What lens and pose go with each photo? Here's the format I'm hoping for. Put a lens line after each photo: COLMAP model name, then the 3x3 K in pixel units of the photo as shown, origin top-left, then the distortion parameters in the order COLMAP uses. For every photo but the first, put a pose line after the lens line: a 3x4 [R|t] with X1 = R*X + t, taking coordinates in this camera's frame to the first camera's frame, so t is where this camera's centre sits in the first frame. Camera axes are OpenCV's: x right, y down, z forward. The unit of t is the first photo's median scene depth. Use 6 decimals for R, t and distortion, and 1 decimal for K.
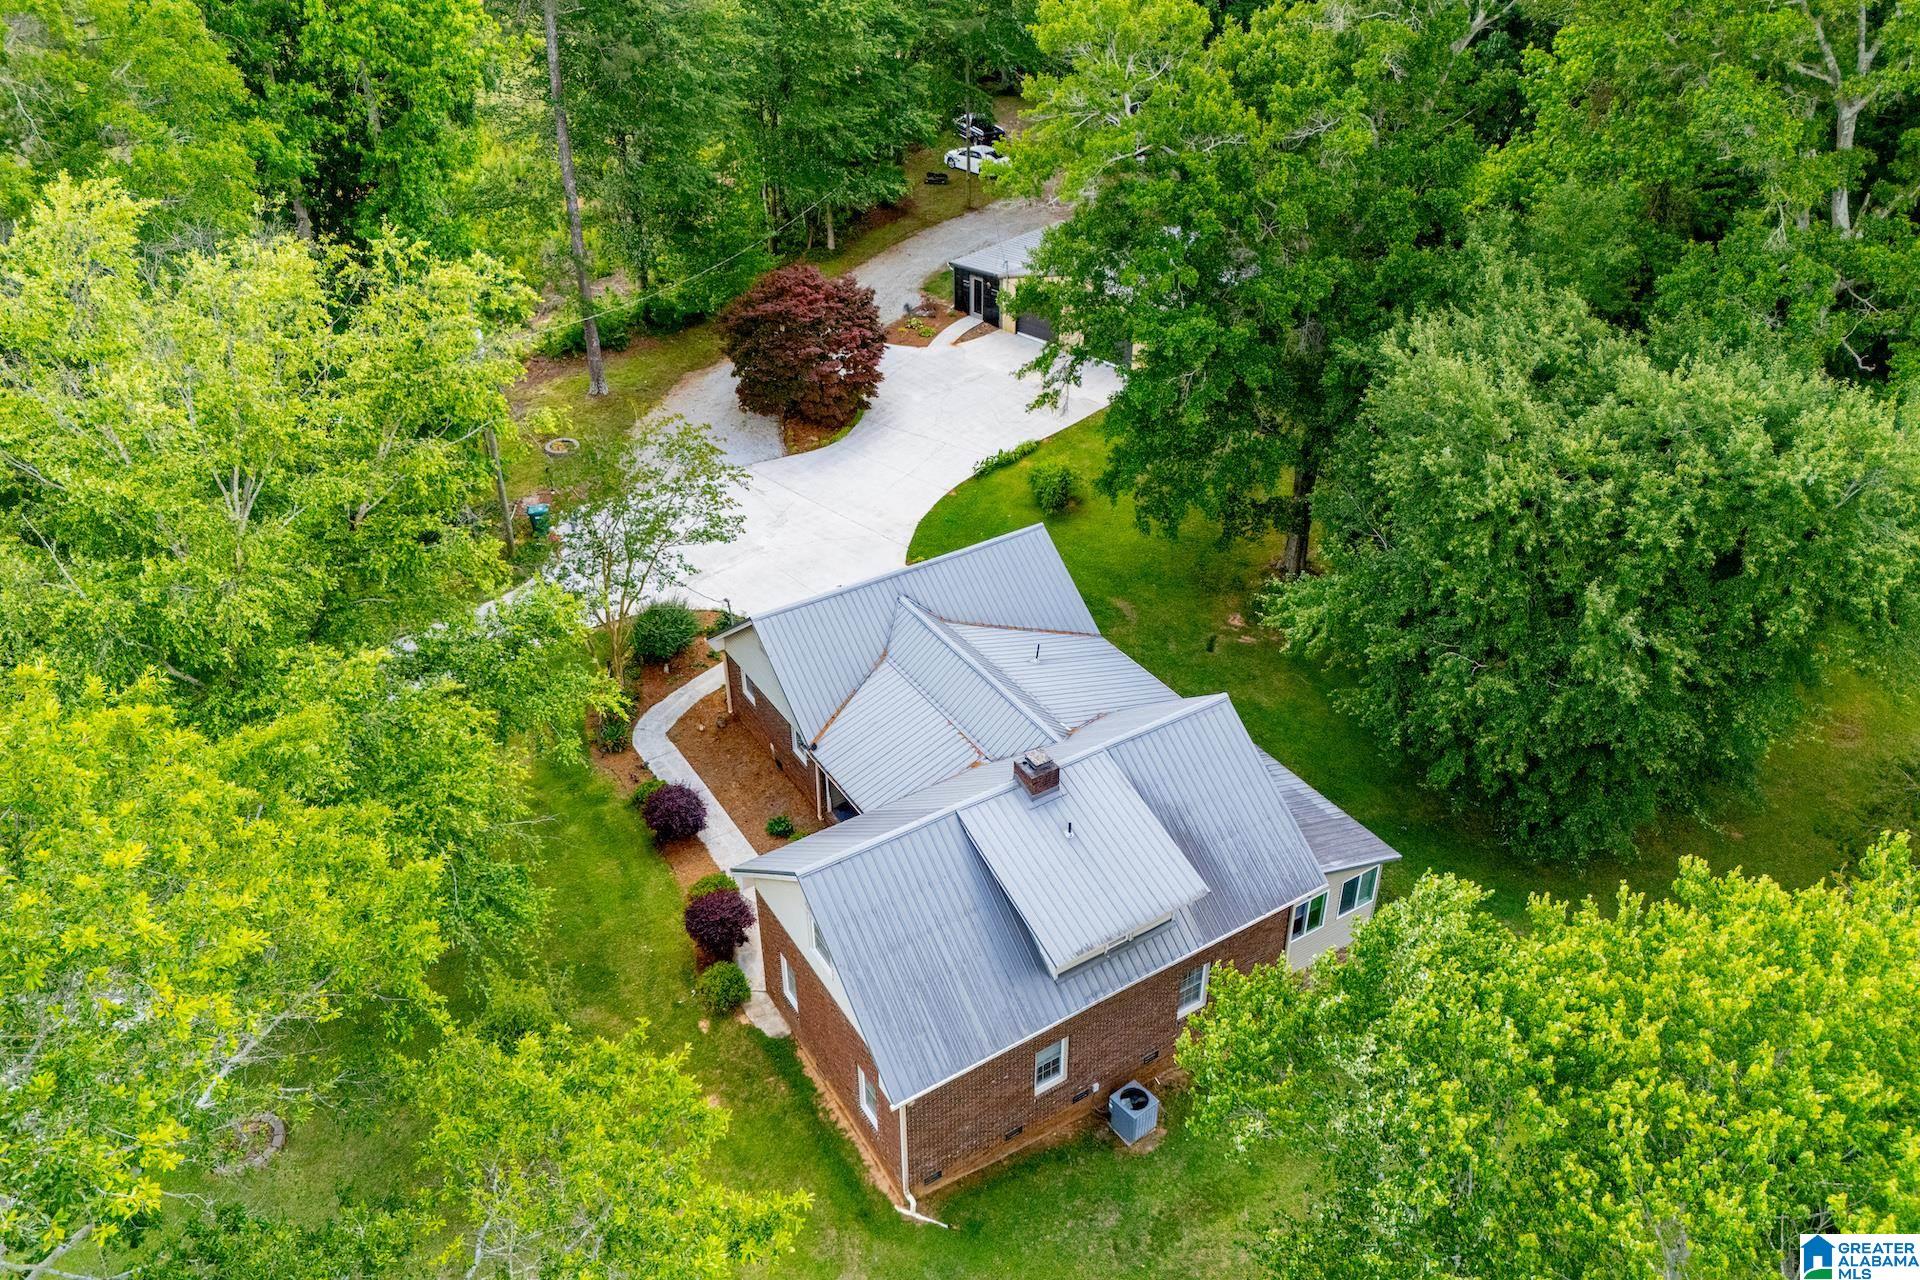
lens RADIAL K [[1284.1, 0, 960.0], [0, 1284.1, 640.0], [0, 0, 1]] dist [0.048894, -0.007980]
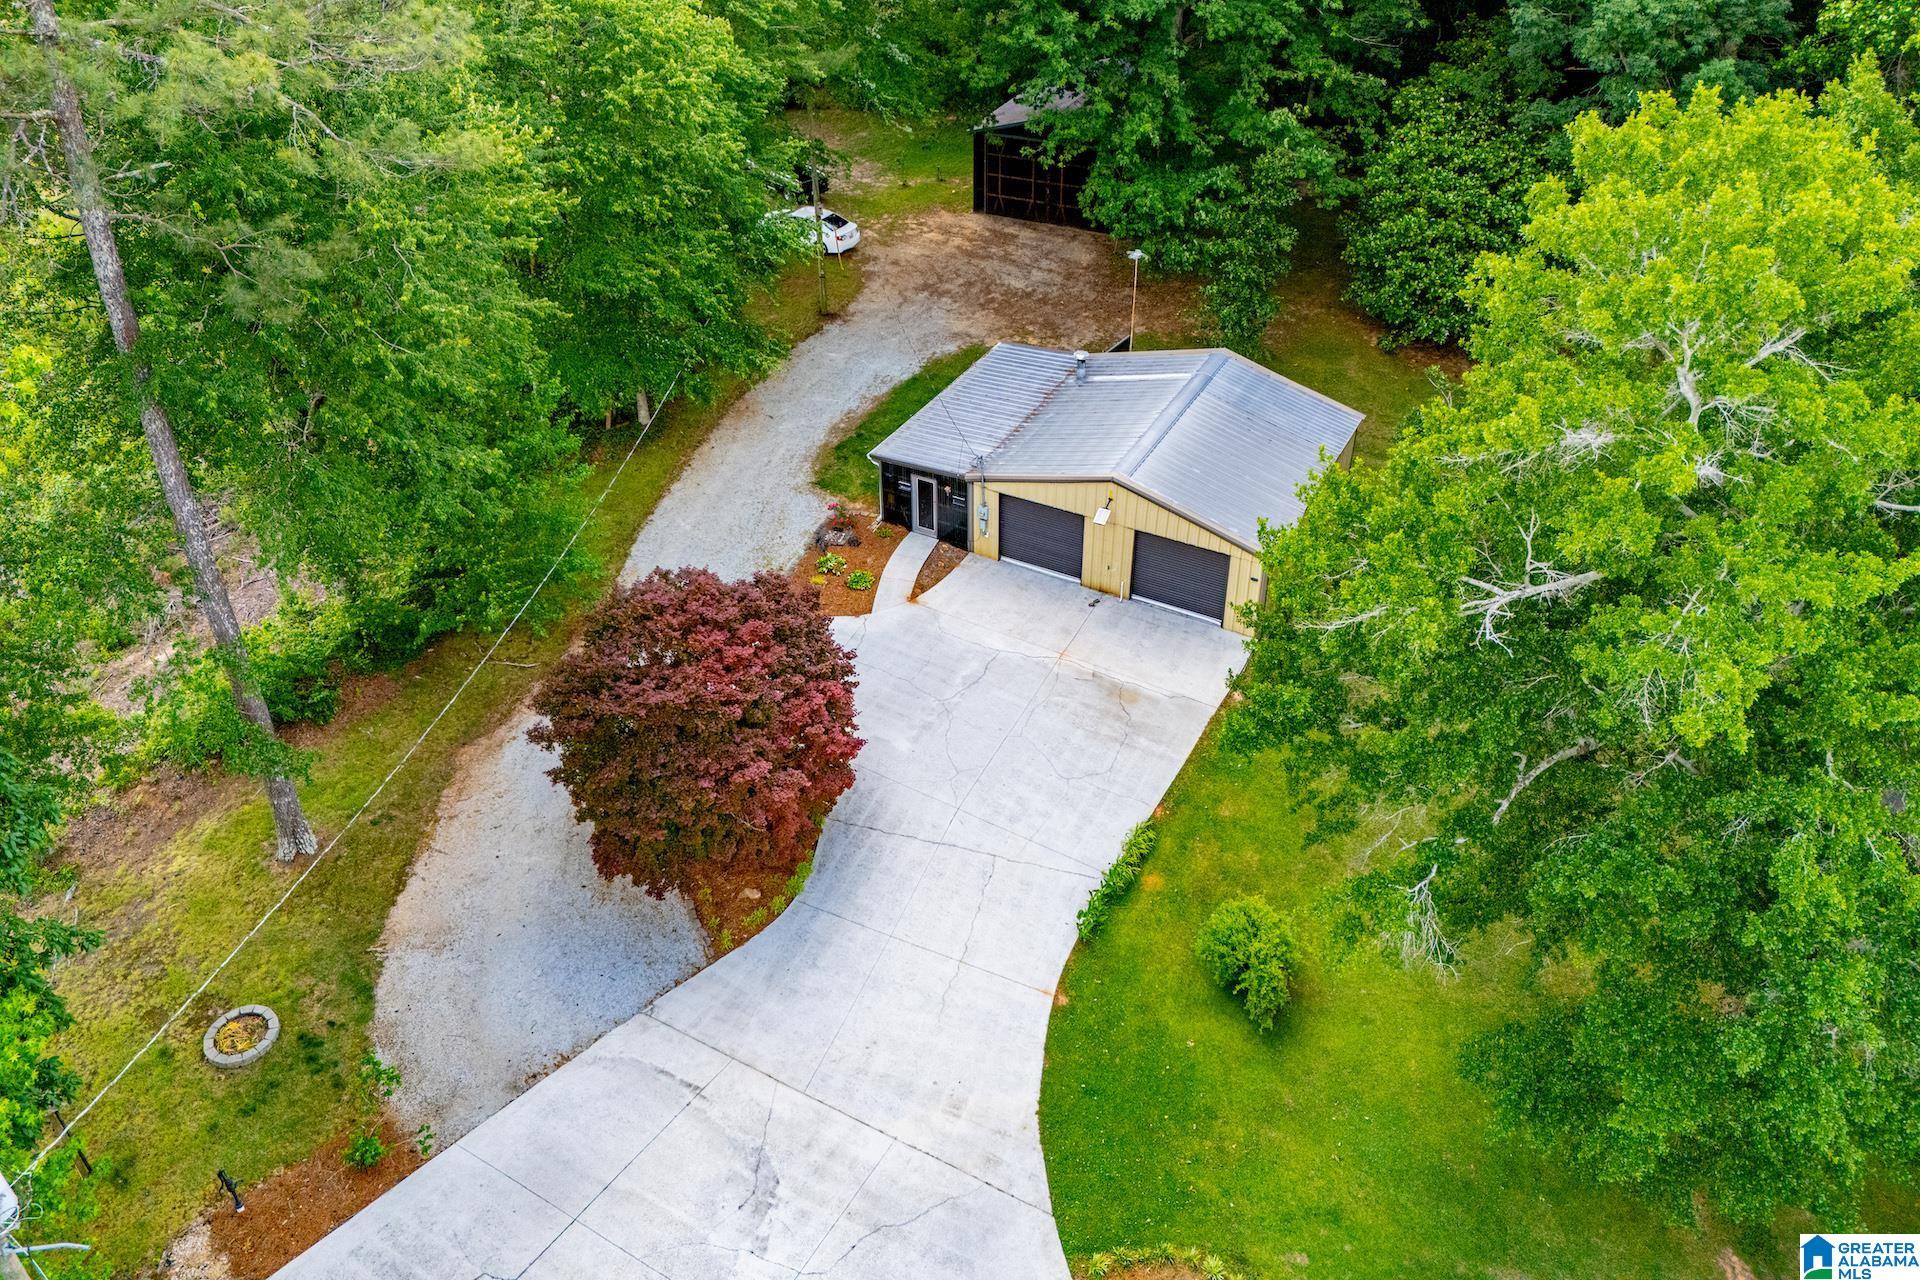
lens RADIAL K [[1284.1, 0, 960.0], [0, 1284.1, 640.0], [0, 0, 1]] dist [0.048894, -0.007980]
pose [[0.968255, -0.165533, 0.187302, -0.097883], [0.155743, 0.985595, 0.065933, -0.245918], [-0.195518, -0.034669, 0.980087, 0.404169]]
